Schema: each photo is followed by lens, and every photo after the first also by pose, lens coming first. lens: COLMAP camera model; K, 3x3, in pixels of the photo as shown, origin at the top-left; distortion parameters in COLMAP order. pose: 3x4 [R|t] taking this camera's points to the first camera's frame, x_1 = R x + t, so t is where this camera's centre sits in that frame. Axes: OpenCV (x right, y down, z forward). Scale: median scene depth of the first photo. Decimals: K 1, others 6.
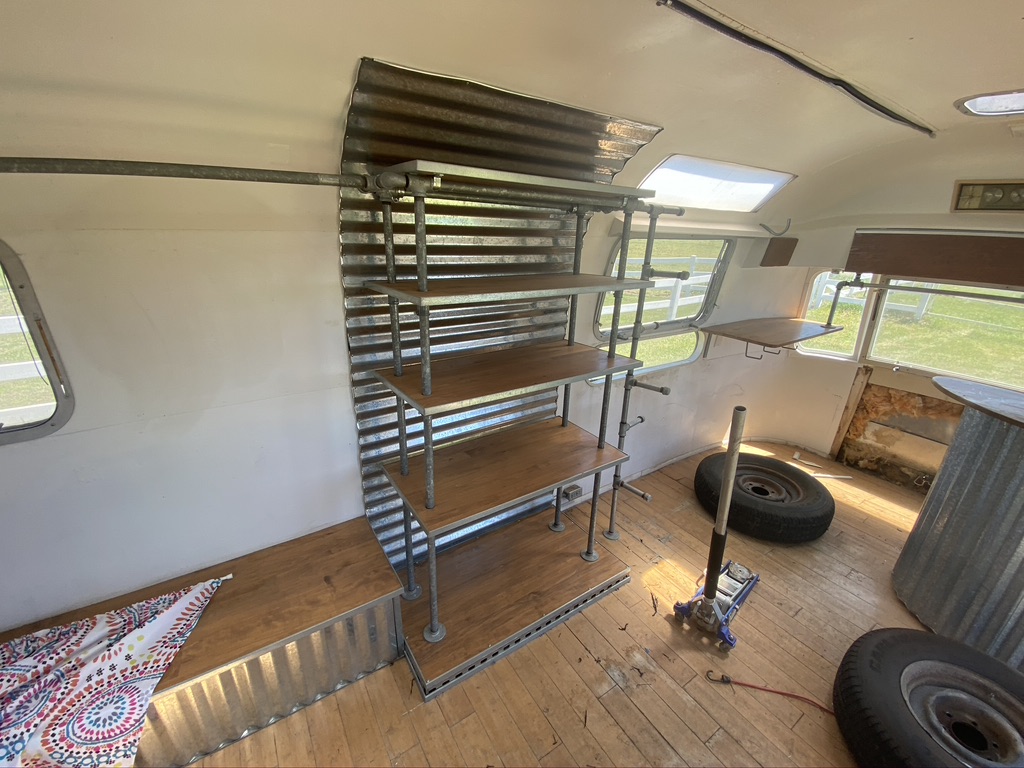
lens RADIAL K [[417.1, 0, 507.7], [0, 417.1, 387.4], [0, 0, 1]] dist [0.023878, -0.021903]
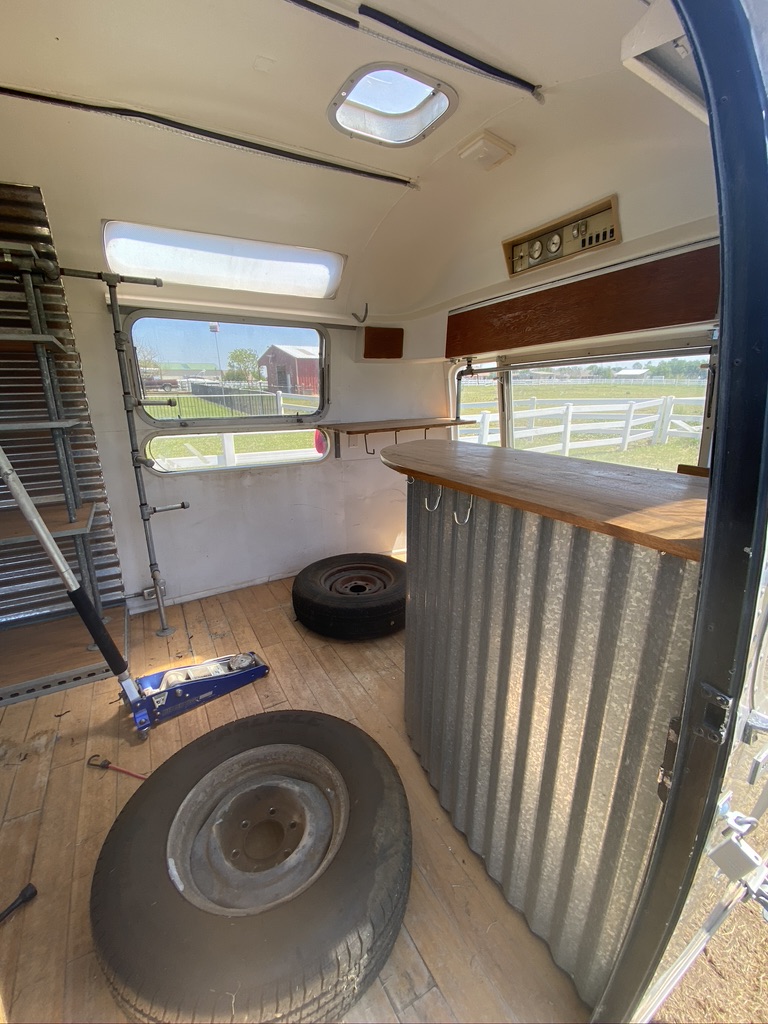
lens RADIAL K [[417.1, 0, 380.6], [0, 417.1, 506.7], [0, 0, 1]] dist [0.023878, -0.021903]
pose [[0.997397, -0.020409, -0.069154, 0.710873], [0.013824, 0.995439, -0.094398, 0.151646], [0.070765, 0.093196, 0.993130, 0.070634]]
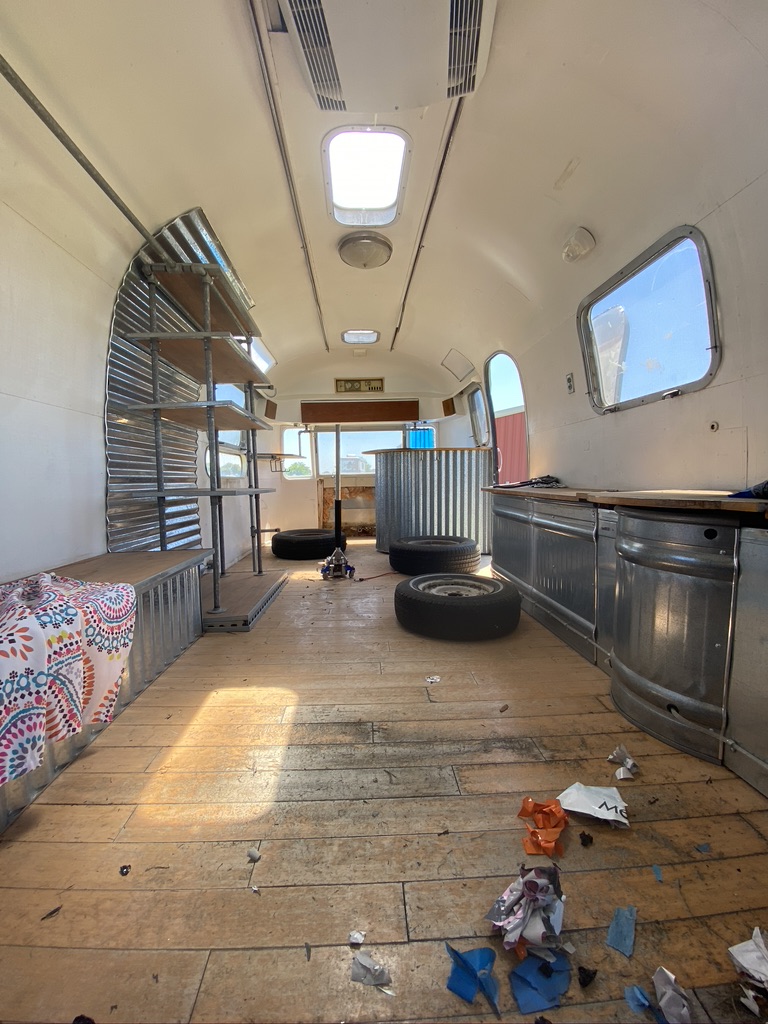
lens RADIAL K [[414.3, 0, 375.3], [0, 414.3, 507.7], [0, 0, 1]] dist [0.053285, -0.036362]
pose [[0.520168, -0.087475, 0.849573, -0.614925], [0.323738, 0.940702, -0.101356, 0.366255], [-0.790329, 0.327761, 0.517642, -0.079204]]
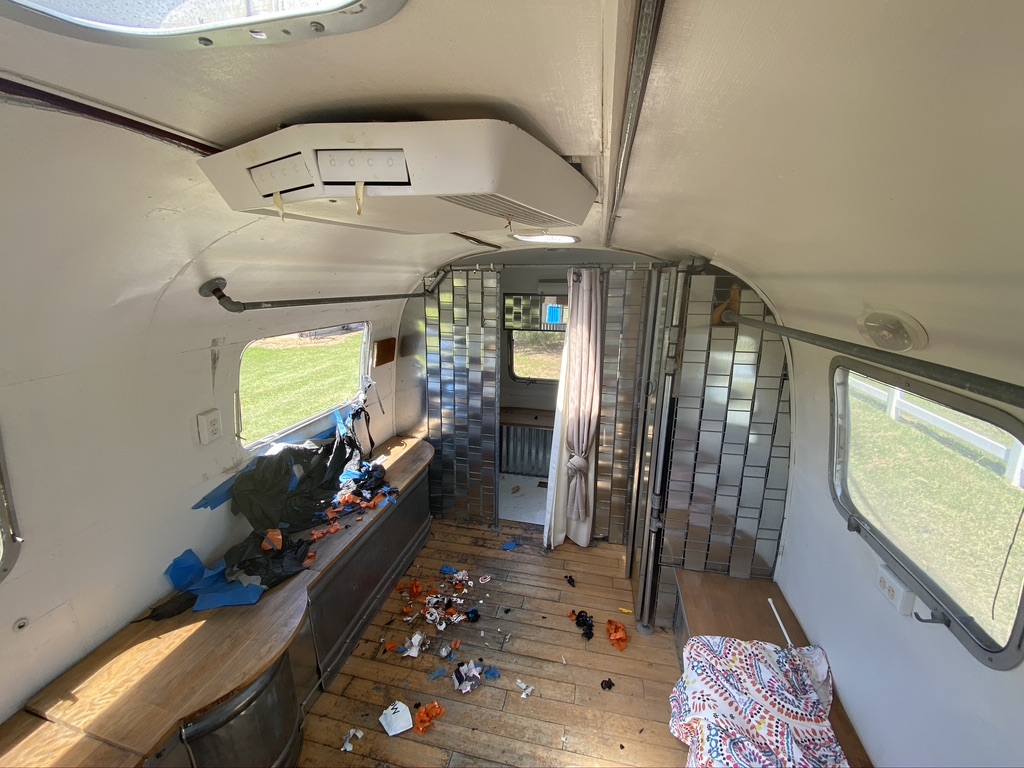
lens RADIAL K [[417.3, 0, 506.3], [0, 417.3, 386.6], [0, 0, 1]] dist [0.000943, -0.011321]
pose [[-0.727504, 0.147959, -0.669960, -0.009706], [-0.261959, 0.842595, 0.470544, -0.196520], [0.634126, 0.517824, -0.574232, 0.257203]]
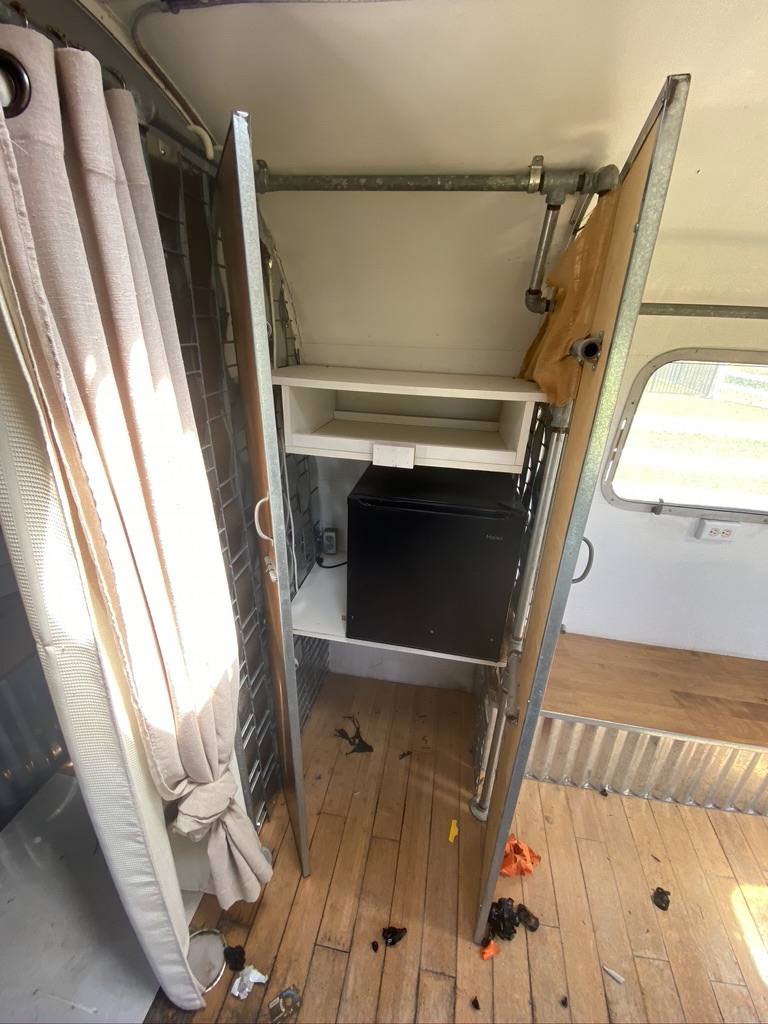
lens RADIAL K [[417.3, 0, 384.0], [0, 417.3, 512.0], [0, 0, 1]] dist [0.000943, -0.011321]
pose [[0.719115, 0.279294, -0.636293, -0.560970], [-0.253204, 0.958037, 0.134359, 0.105534], [0.647118, 0.064492, 0.759657, -0.356742]]
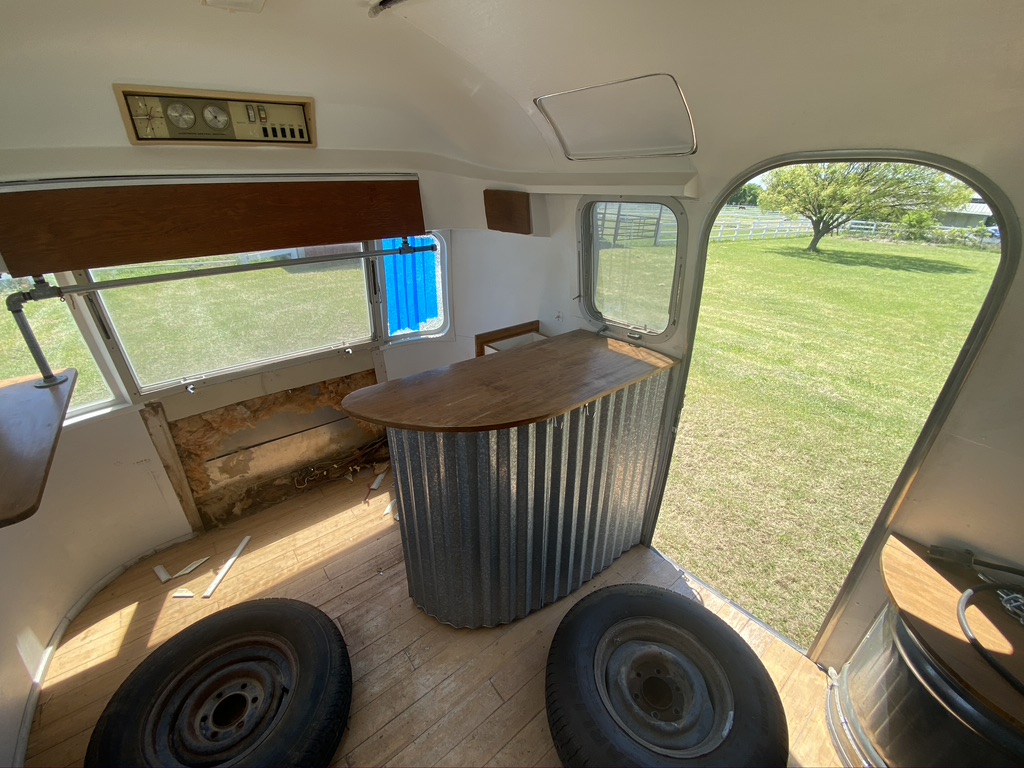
lens RADIAL K [[417.1, 0, 507.7], [0, 417.1, 387.4], [0, 0, 1]] dist [0.023878, -0.021903]
pose [[-0.094665, -0.463770, 0.880884, 0.293781], [0.344210, 0.815032, 0.466091, -0.201127], [-0.934108, 0.347332, 0.082480, 0.491812]]
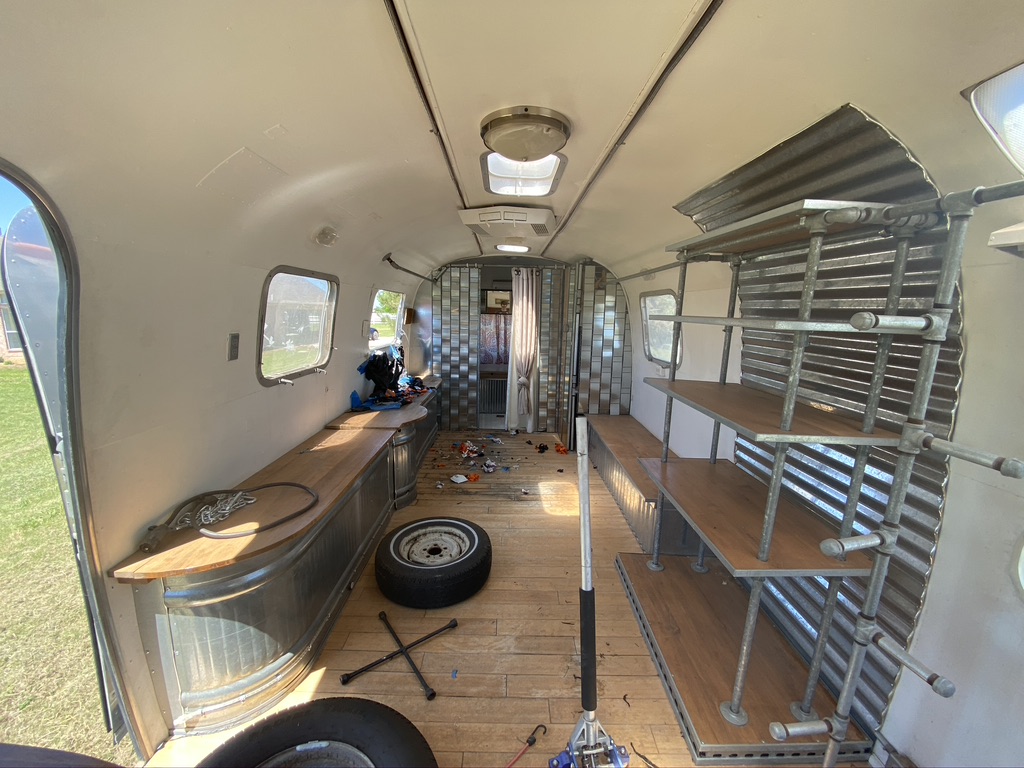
lens RADIAL K [[414.3, 0, 509.6], [0, 414.3, 389.0], [0, 0, 1]] dist [0.053285, -0.036362]
pose [[-0.549447, 0.125116, -0.826107, 0.723536], [-0.325826, 0.878362, 0.349739, -0.155433], [0.769379, 0.461330, -0.441848, 0.618055]]
